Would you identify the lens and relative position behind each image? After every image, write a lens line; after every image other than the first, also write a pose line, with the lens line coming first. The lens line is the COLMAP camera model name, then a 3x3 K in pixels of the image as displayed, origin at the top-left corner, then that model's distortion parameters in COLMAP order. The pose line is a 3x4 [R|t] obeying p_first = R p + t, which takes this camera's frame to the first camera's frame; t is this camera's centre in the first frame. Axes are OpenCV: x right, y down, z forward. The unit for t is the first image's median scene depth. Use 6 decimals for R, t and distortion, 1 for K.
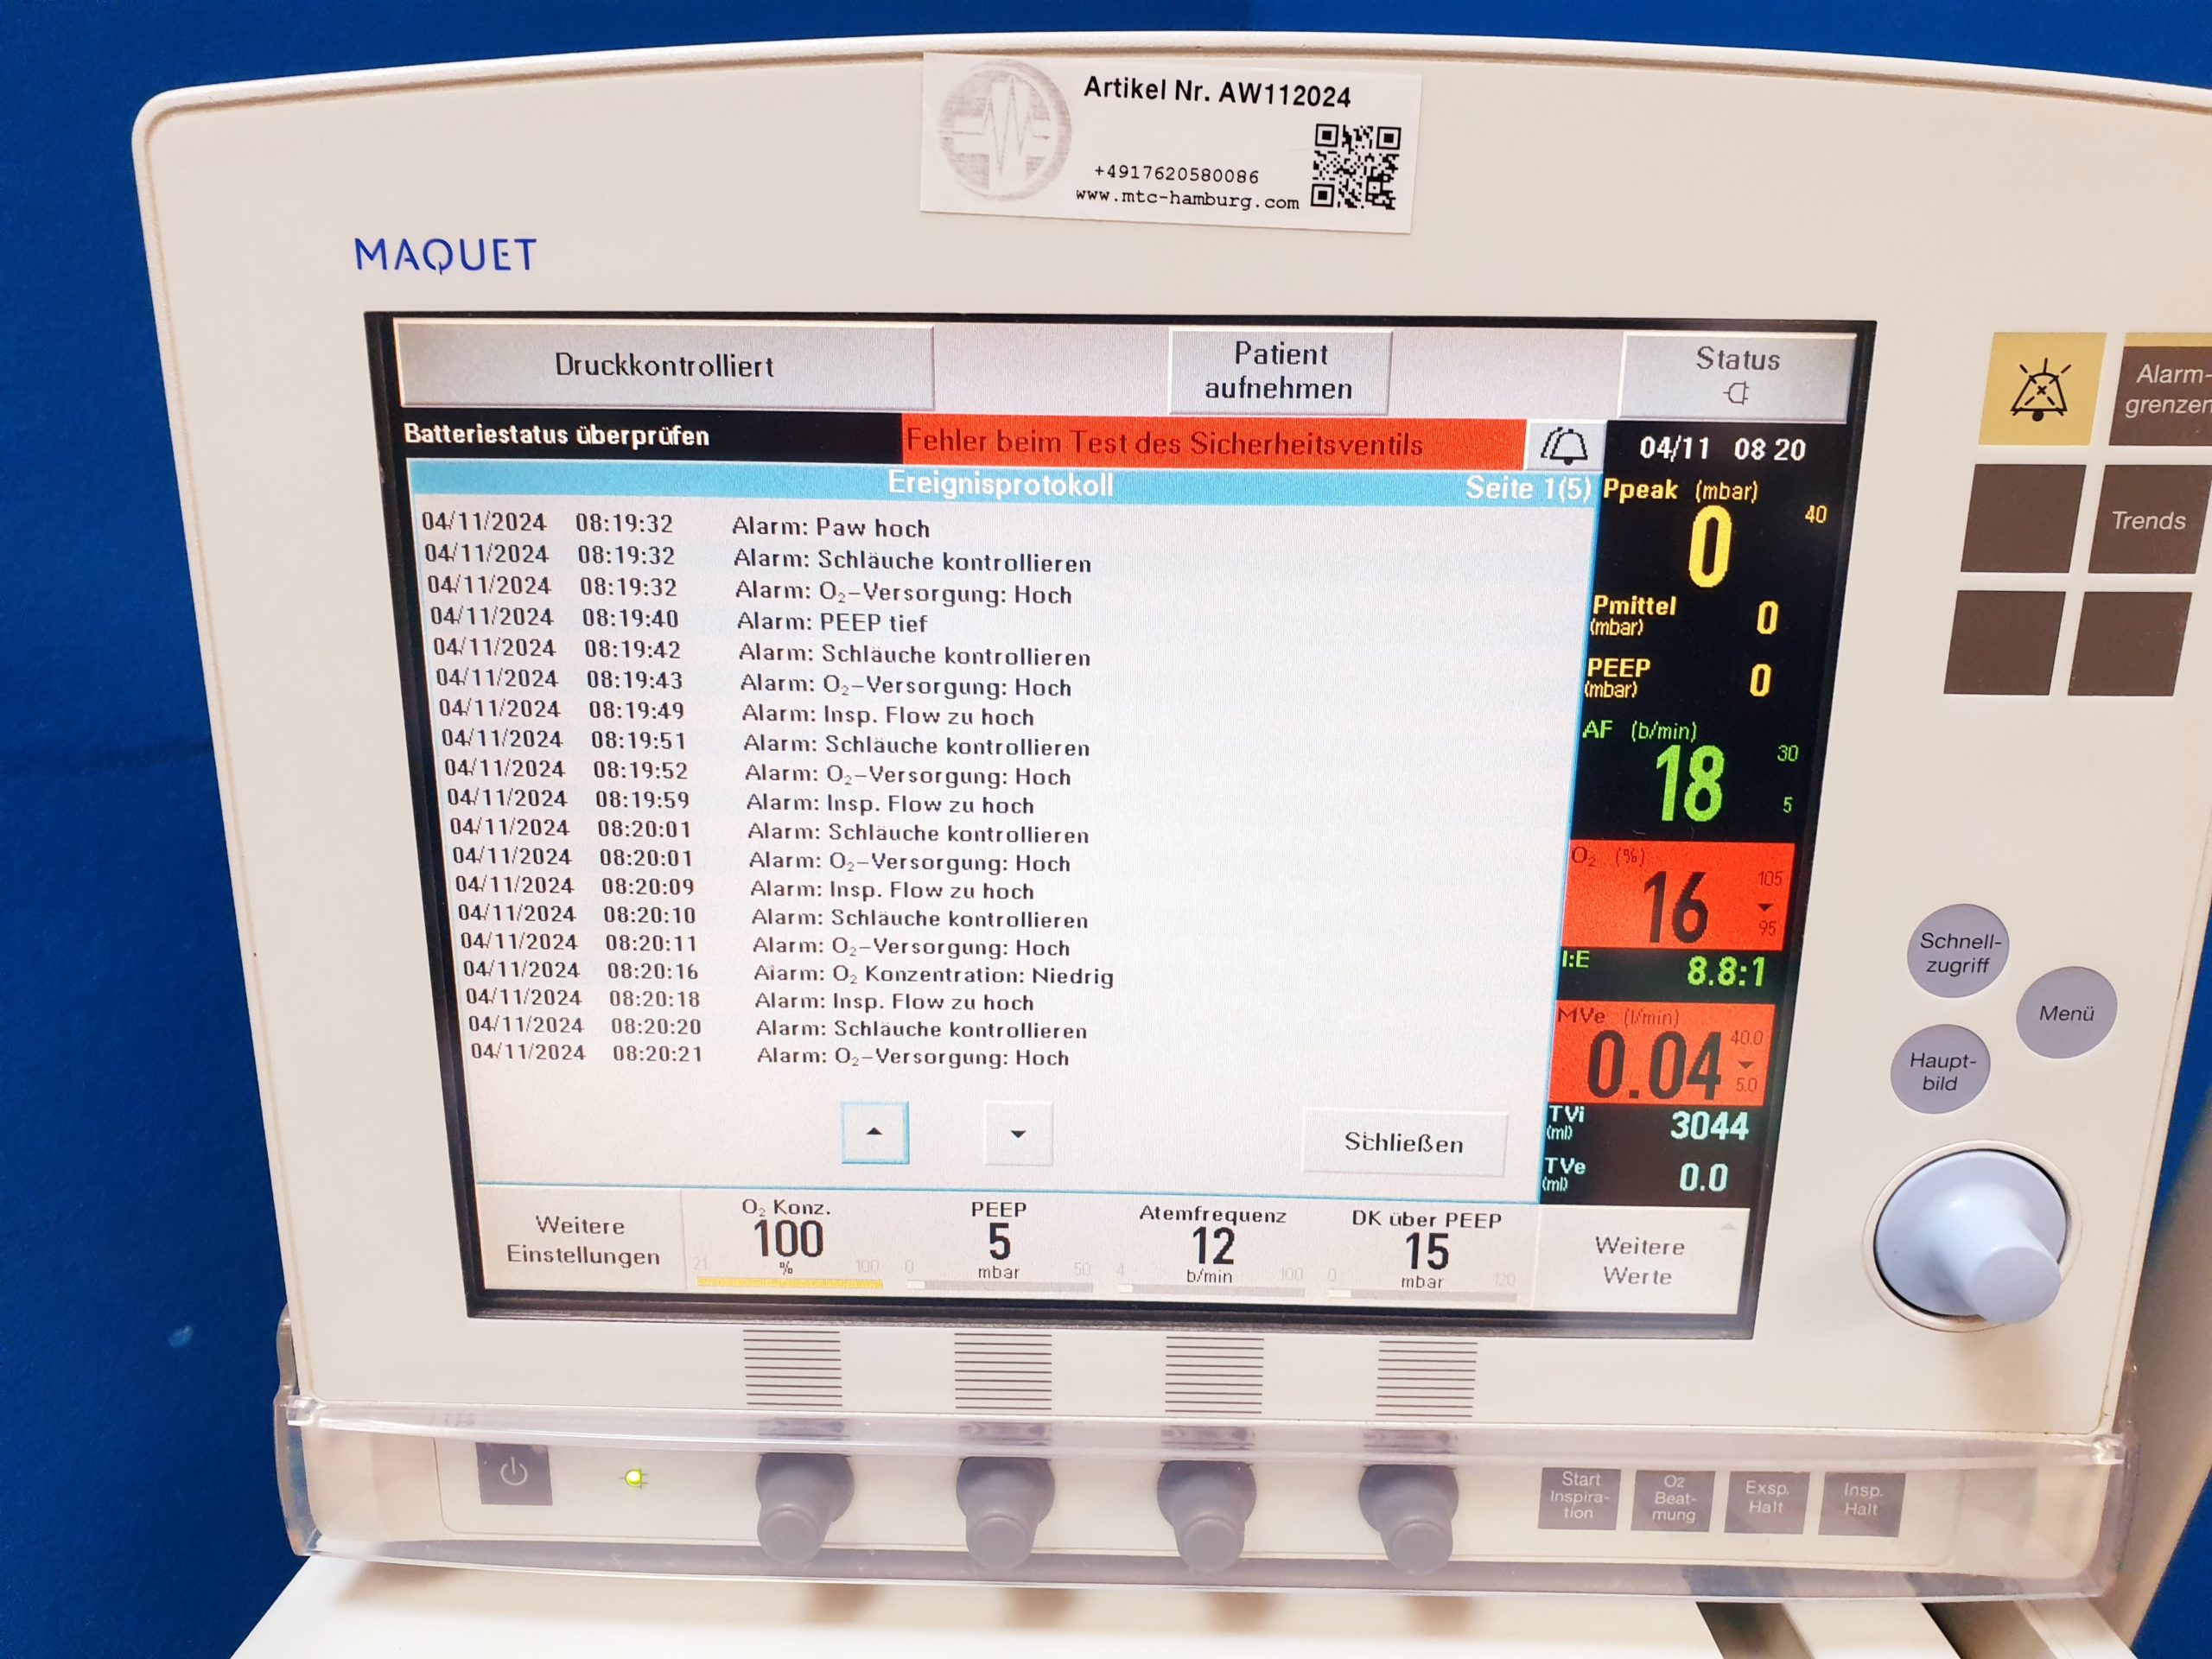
lens RADIAL K [[1678.3, 0, 1106.0], [0, 1678.3, 829.5], [0, 0, 1]] dist [-0.036129, 0.059052]
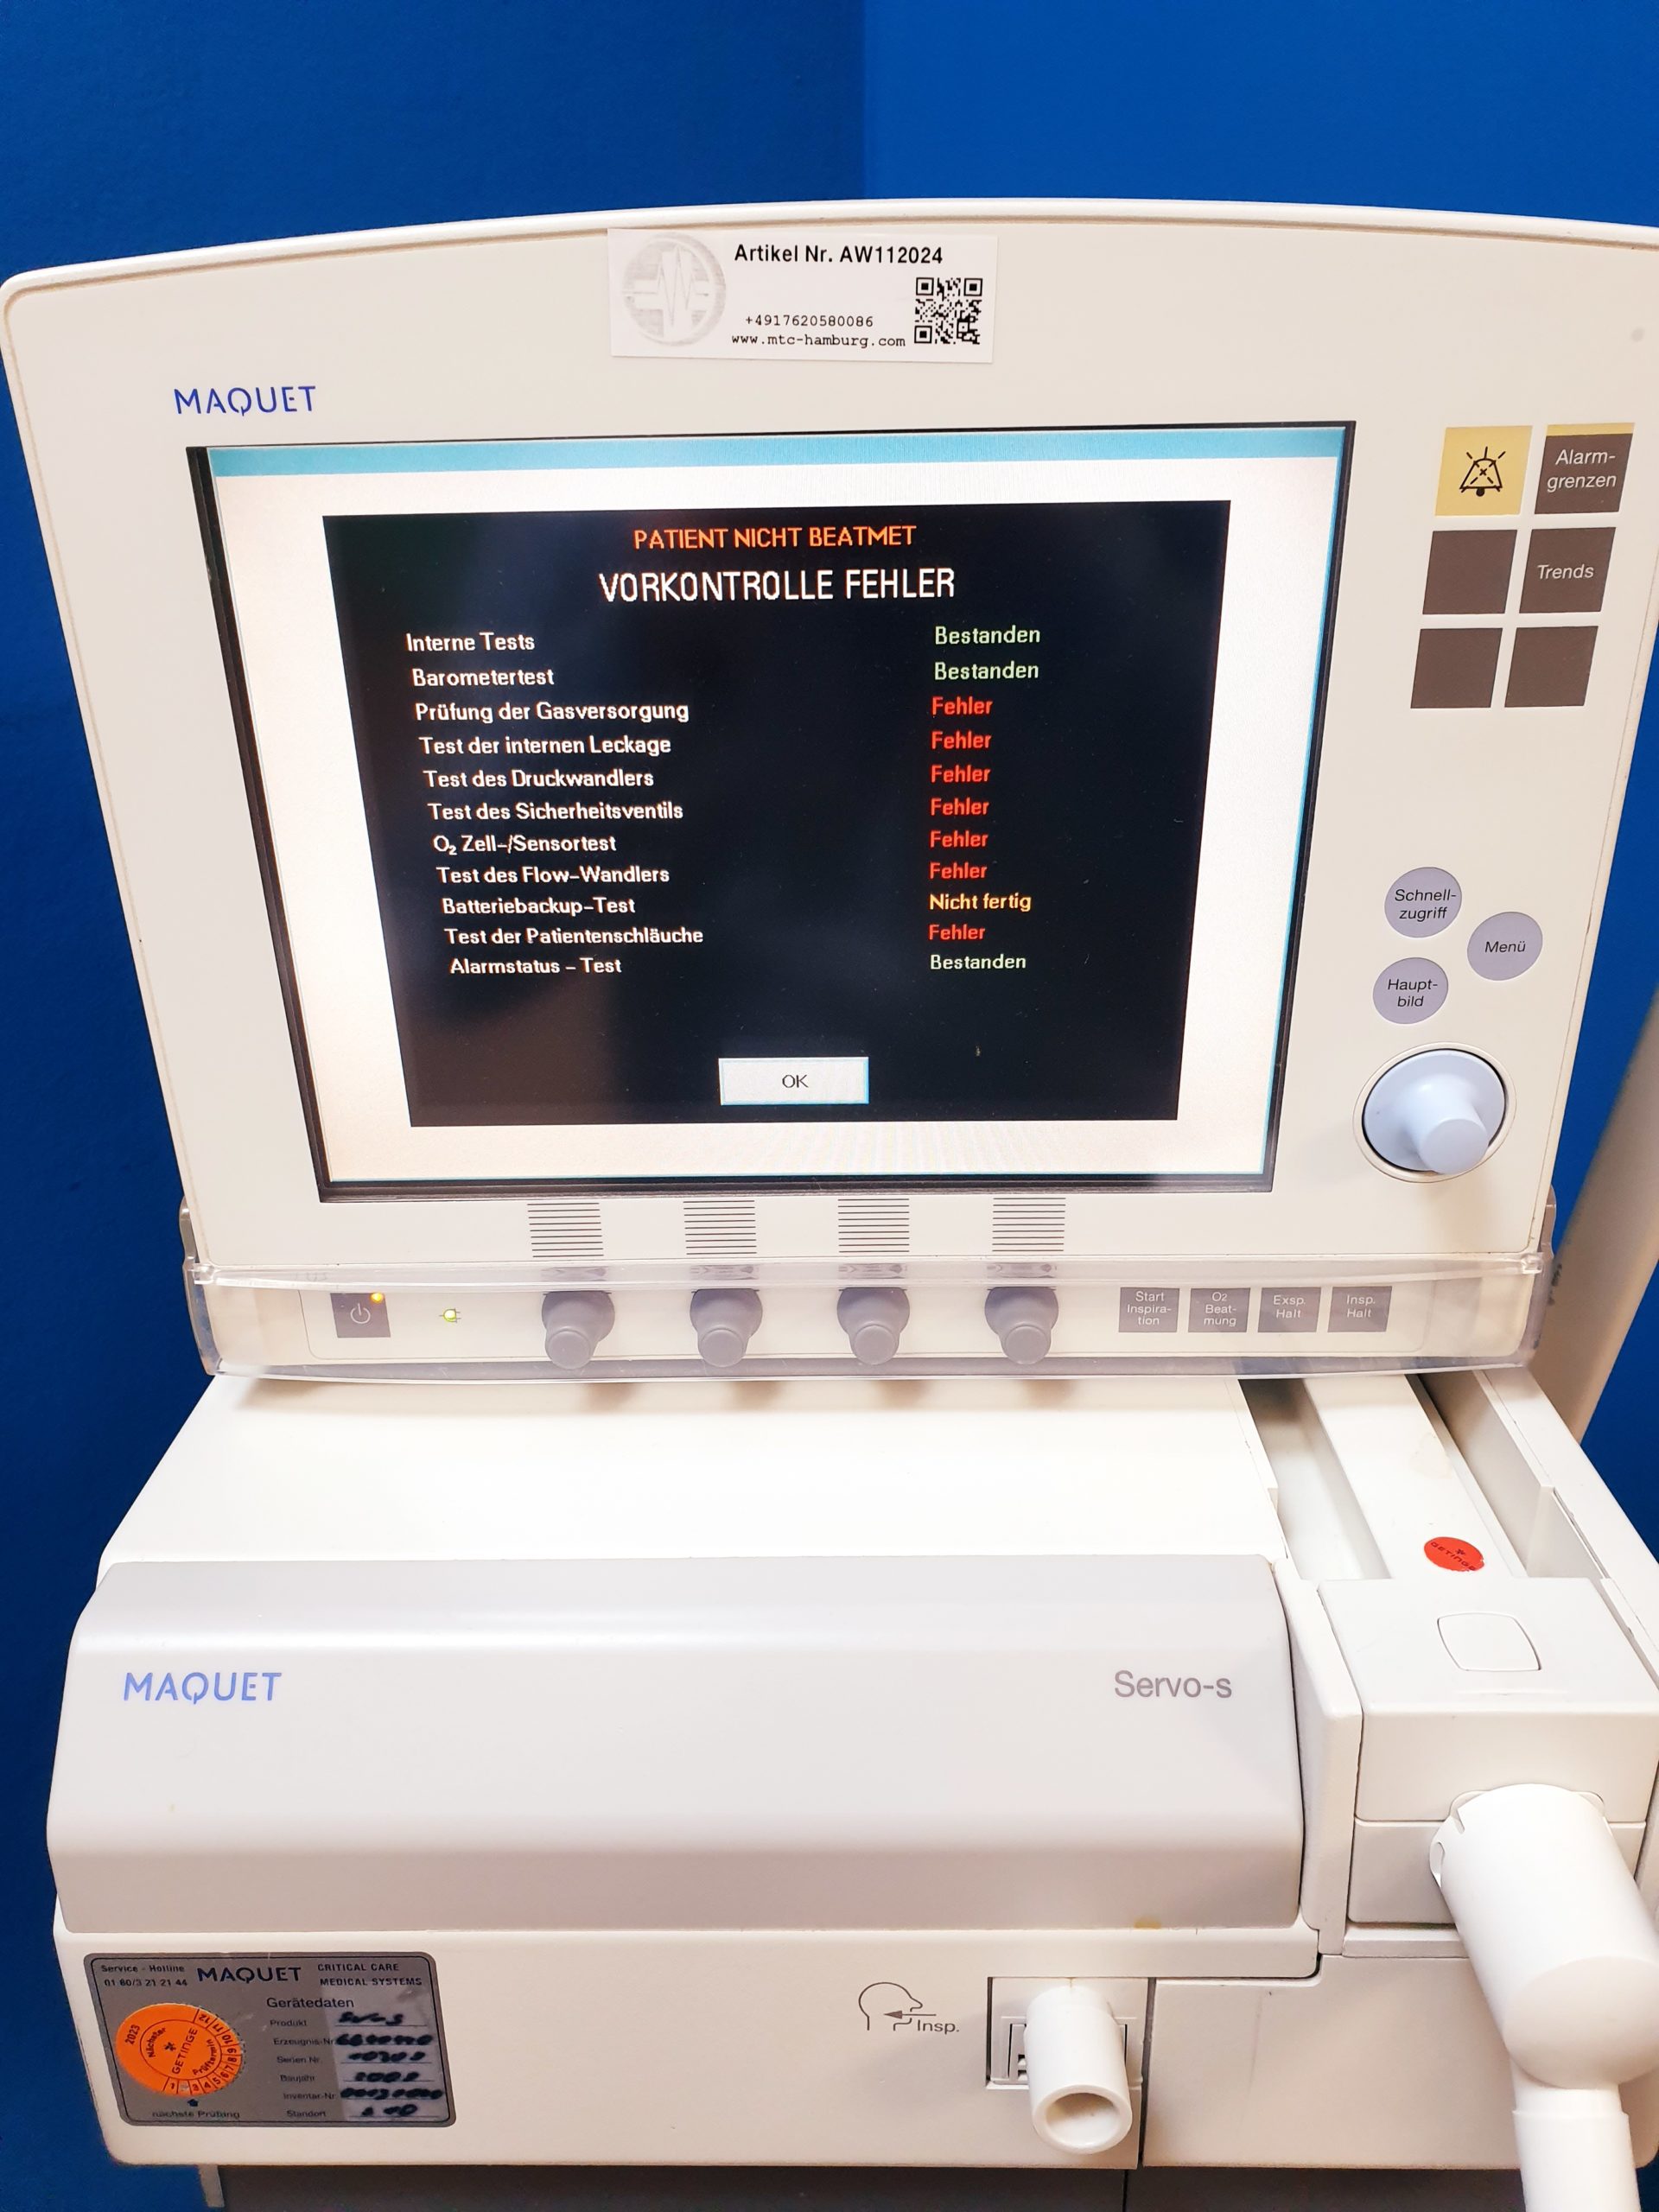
lens RADIAL K [[1653.0, 0, 833.1], [0, 1653.0, 1050.3], [0, 0, 1]] dist [0.001418, -0.007584]
pose [[0.999584, -0.027857, -0.007495, 0.051711], [0.028752, 0.983216, 0.180166, -0.065456], [0.002351, -0.180307, 0.983608, -0.333175]]
